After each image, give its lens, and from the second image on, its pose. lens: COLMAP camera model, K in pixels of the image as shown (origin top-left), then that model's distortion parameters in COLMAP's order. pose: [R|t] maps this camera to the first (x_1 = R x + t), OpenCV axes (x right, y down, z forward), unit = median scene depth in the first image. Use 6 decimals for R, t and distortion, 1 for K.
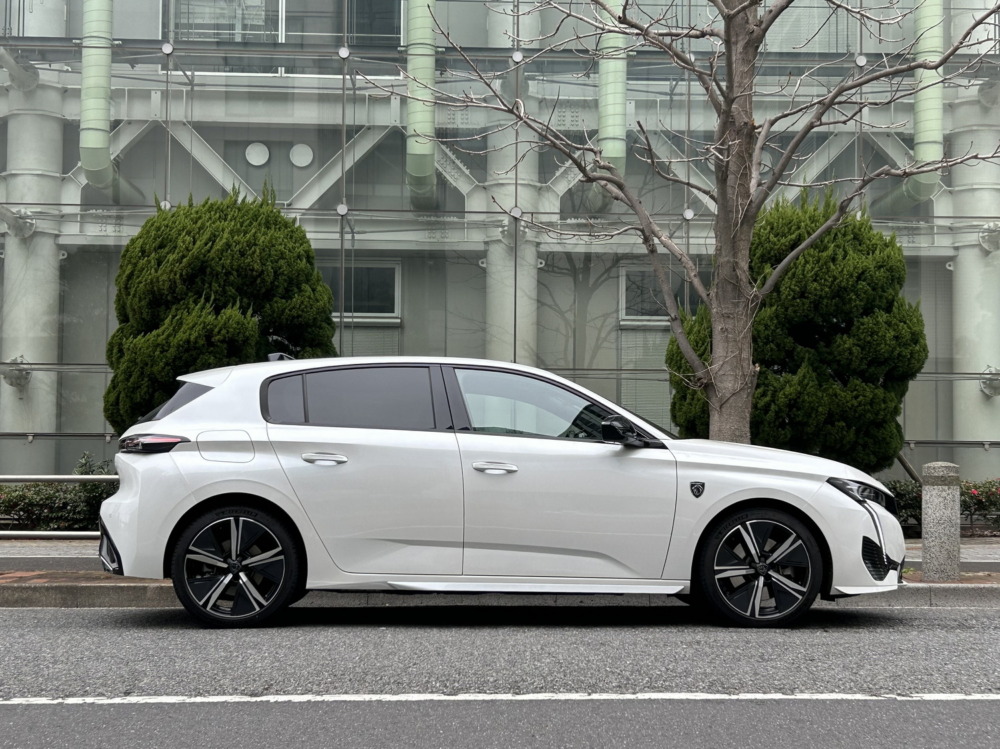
lens RADIAL K [[1524.6, 0, 500.1], [0, 1524.6, 376.0], [0, 0, 1]] dist [0.061665, 0.000000]
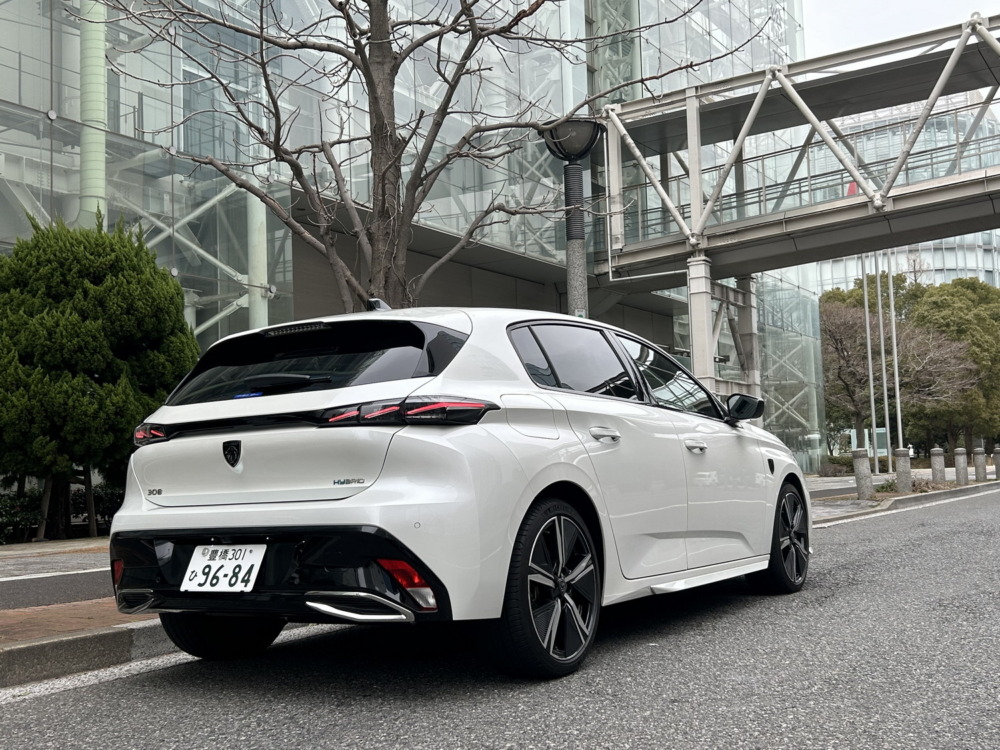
lens RADIAL K [[1092.6, 0, 500.0], [0, 1092.6, 374.5], [0, 0, 1]] dist [0.033704, 0.000000]
pose [[0.590881, 0.047350, 0.805368, -0.271793], [-0.017279, 0.998790, -0.046044, 0.022996], [-0.806574, 0.013291, 0.590984, 0.326927]]
